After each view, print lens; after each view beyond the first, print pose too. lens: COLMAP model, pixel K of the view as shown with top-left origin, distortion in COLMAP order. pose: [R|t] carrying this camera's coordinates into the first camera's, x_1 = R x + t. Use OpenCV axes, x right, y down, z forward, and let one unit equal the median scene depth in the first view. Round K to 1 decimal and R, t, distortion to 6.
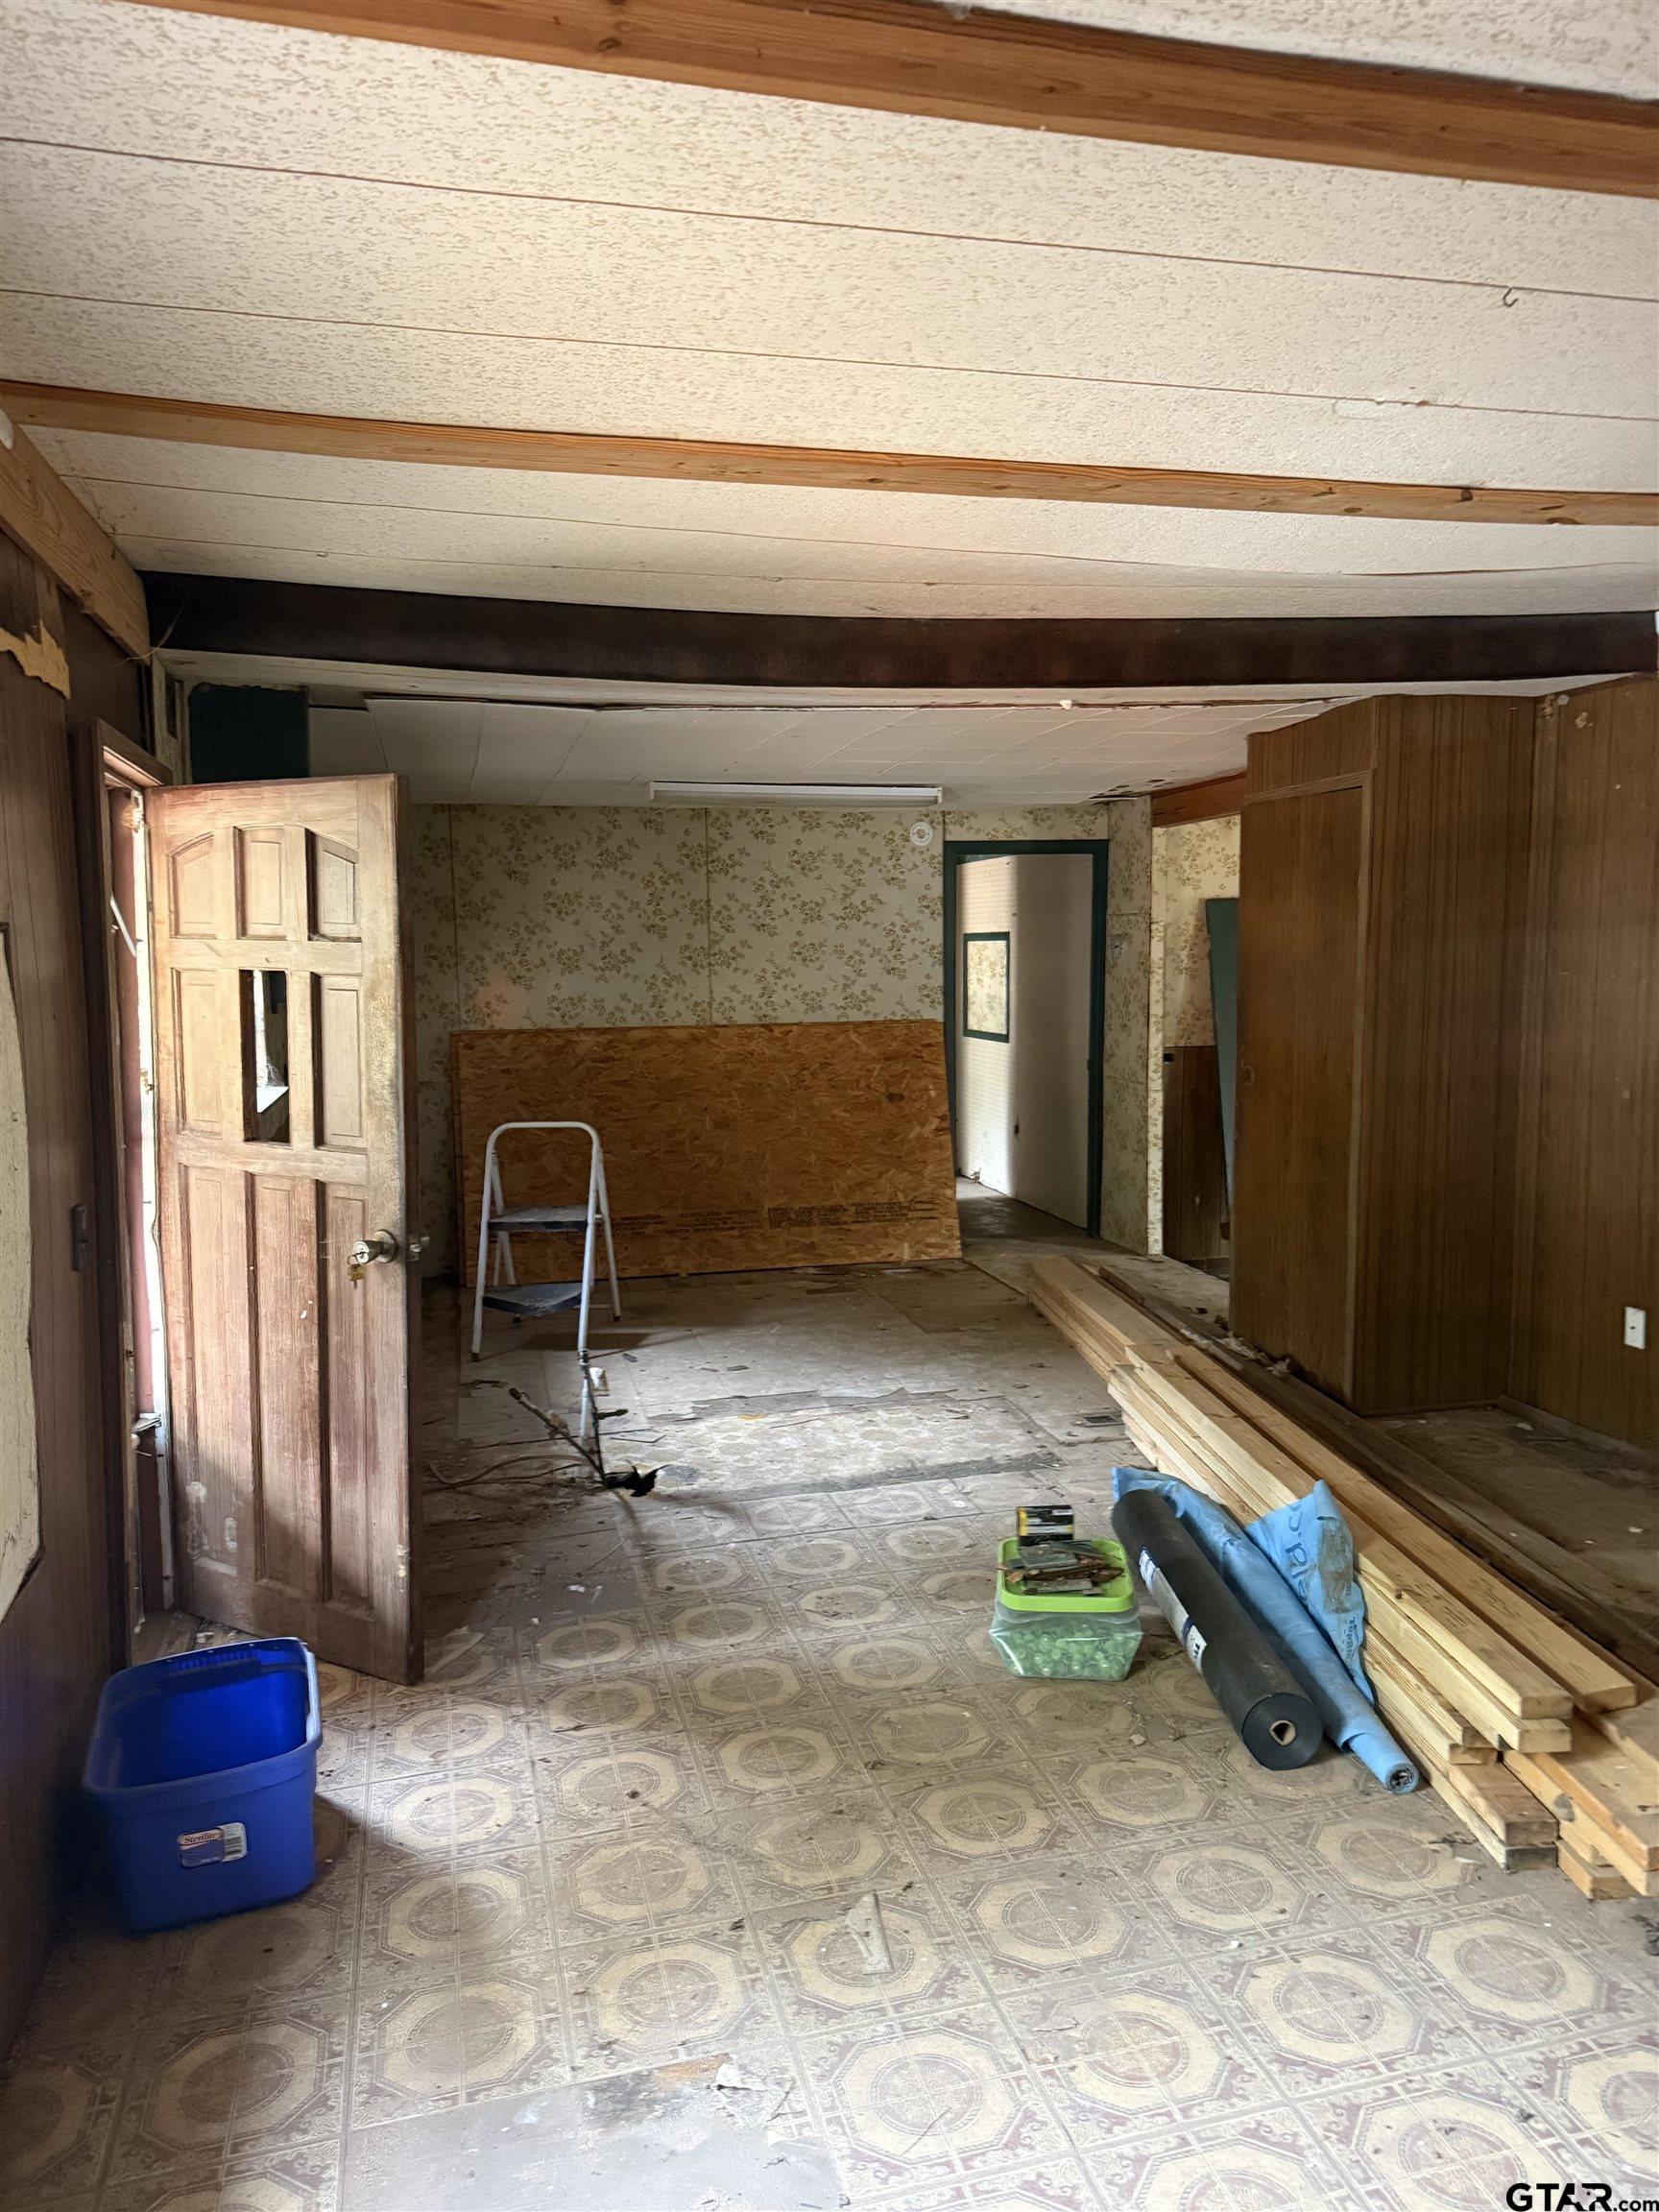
lens RADIAL K [[1562.5, 0, 822.1], [0, 1562.5, 1116.8], [0, 0, 1]] dist [0.192910, -0.352036]
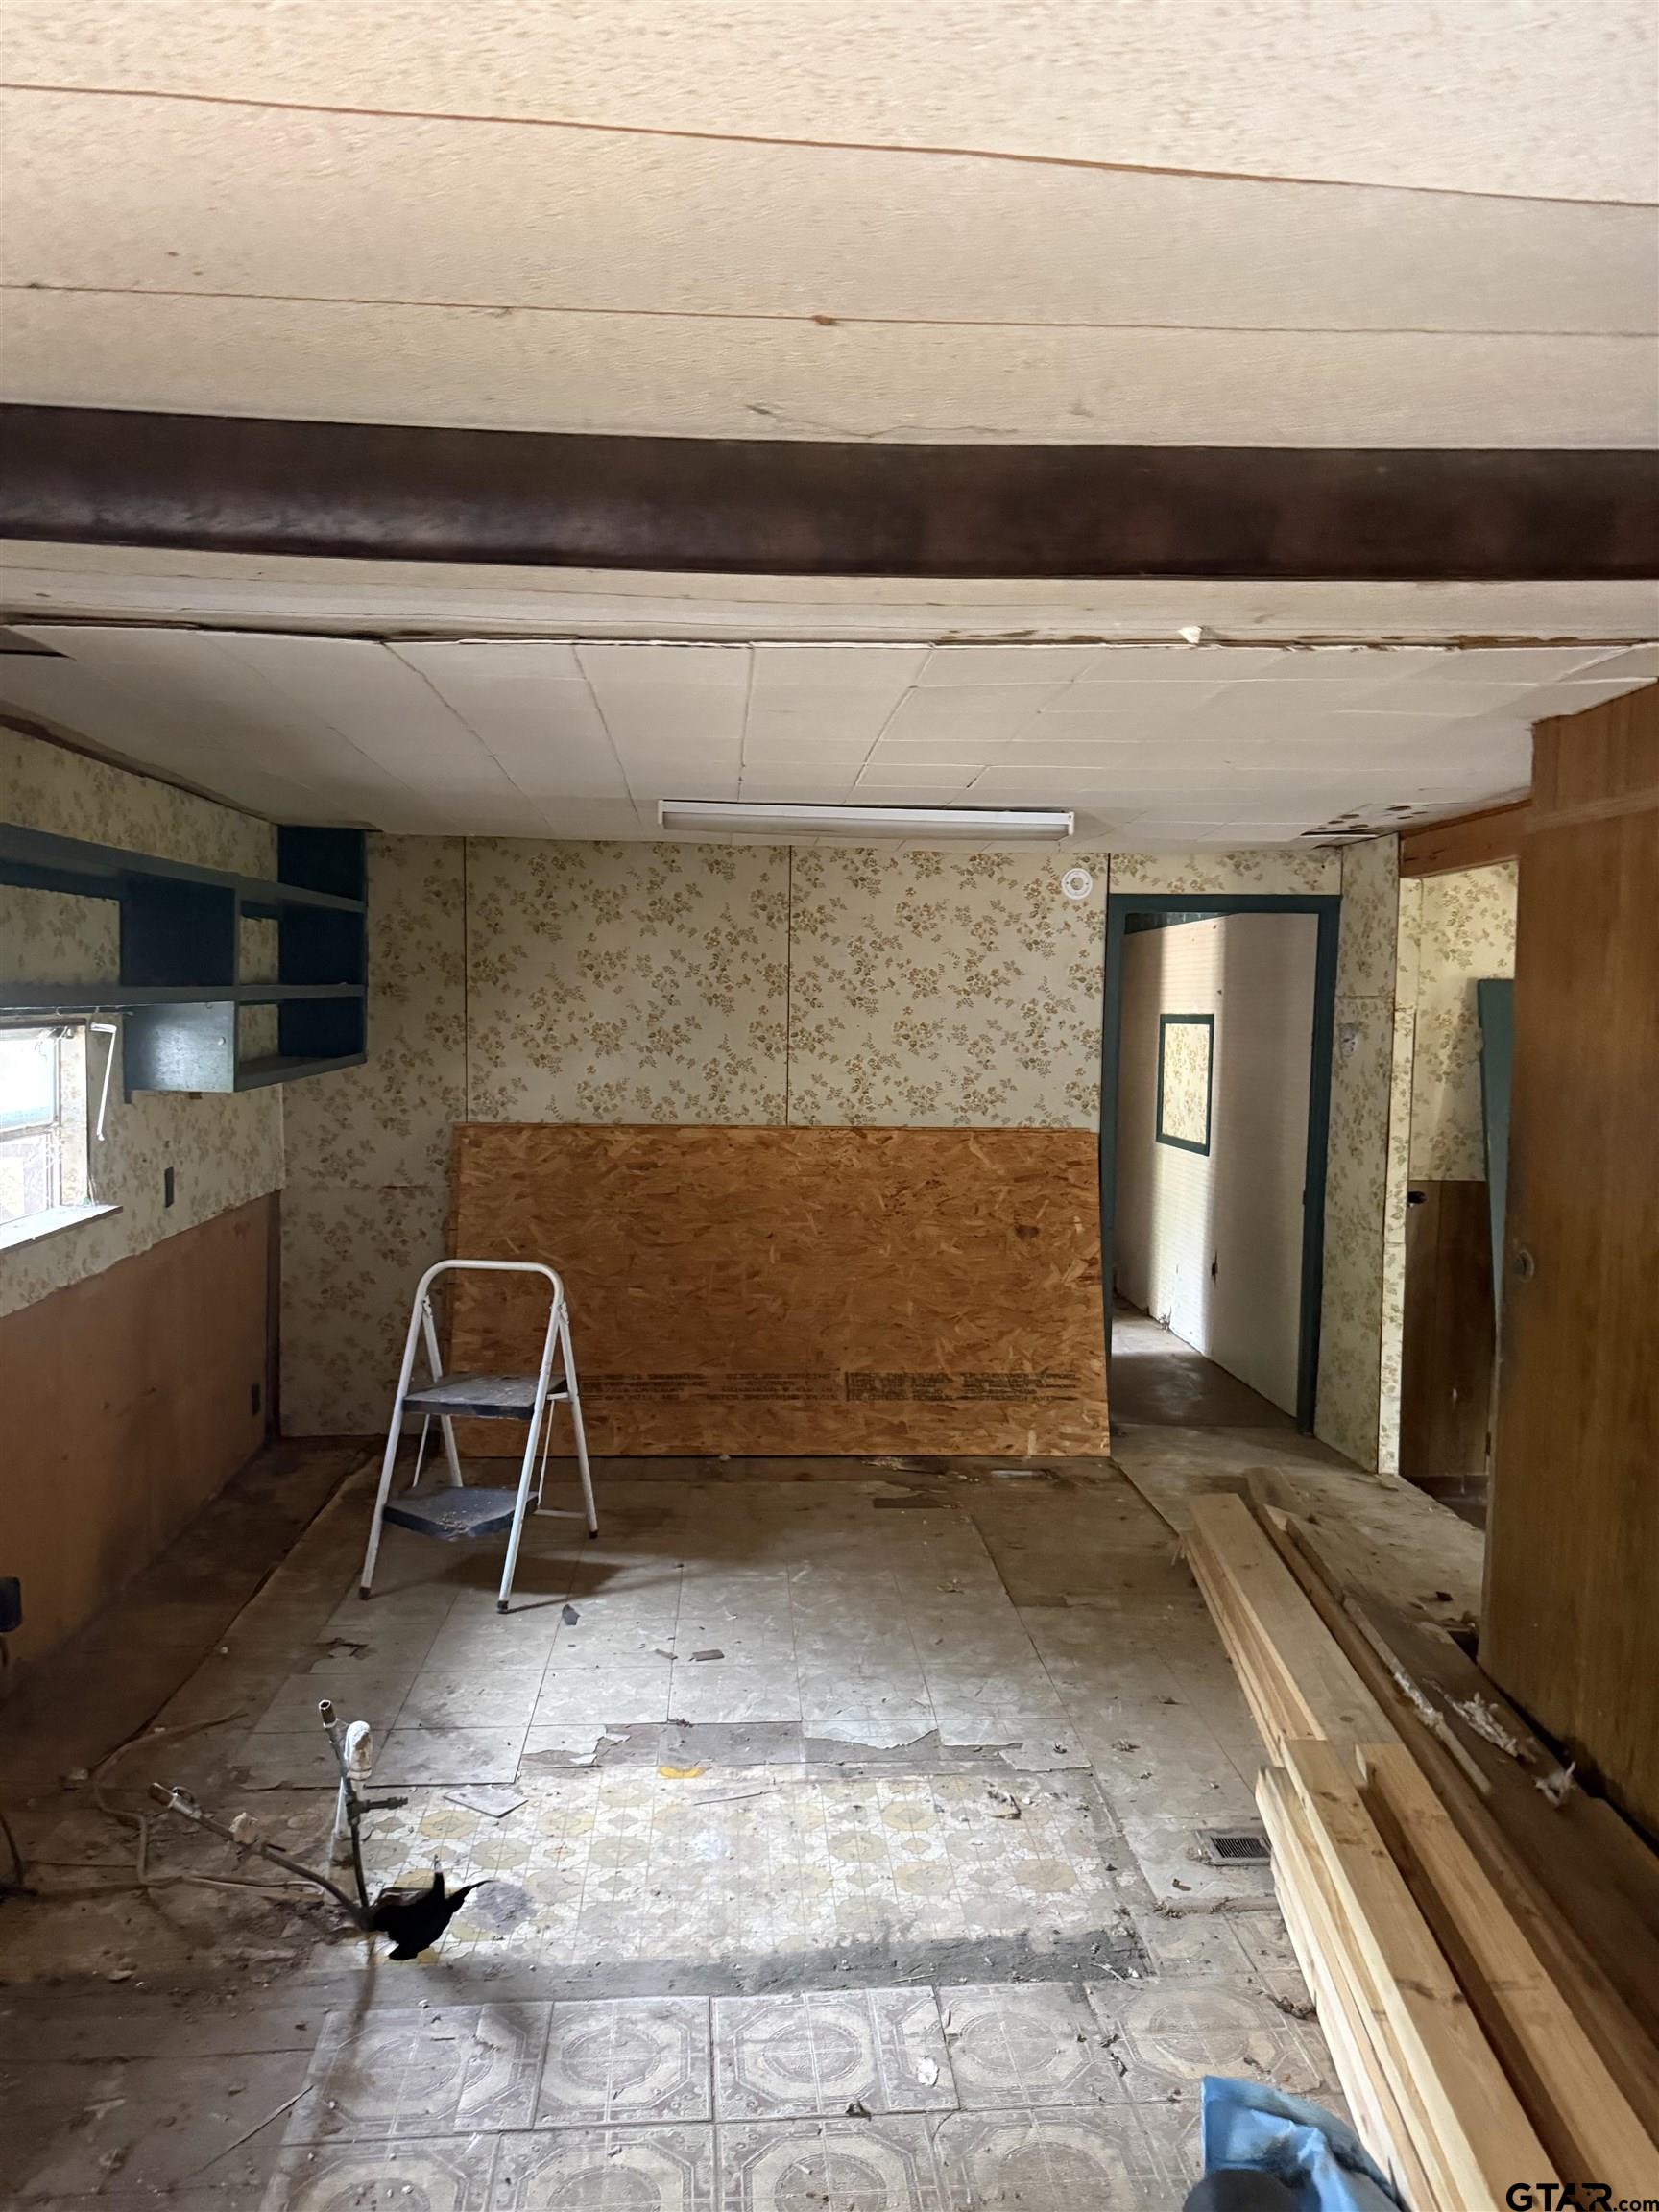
lens RADIAL K [[1562.5, 0, 822.1], [0, 1562.5, 1116.8], [0, 0, 1]] dist [0.192910, -0.352036]
pose [[0.985544, 0.039632, -0.164716, 0.073857], [-0.046528, 0.998186, -0.038219, -0.034875], [0.162903, 0.045330, 0.985600, 0.247811]]
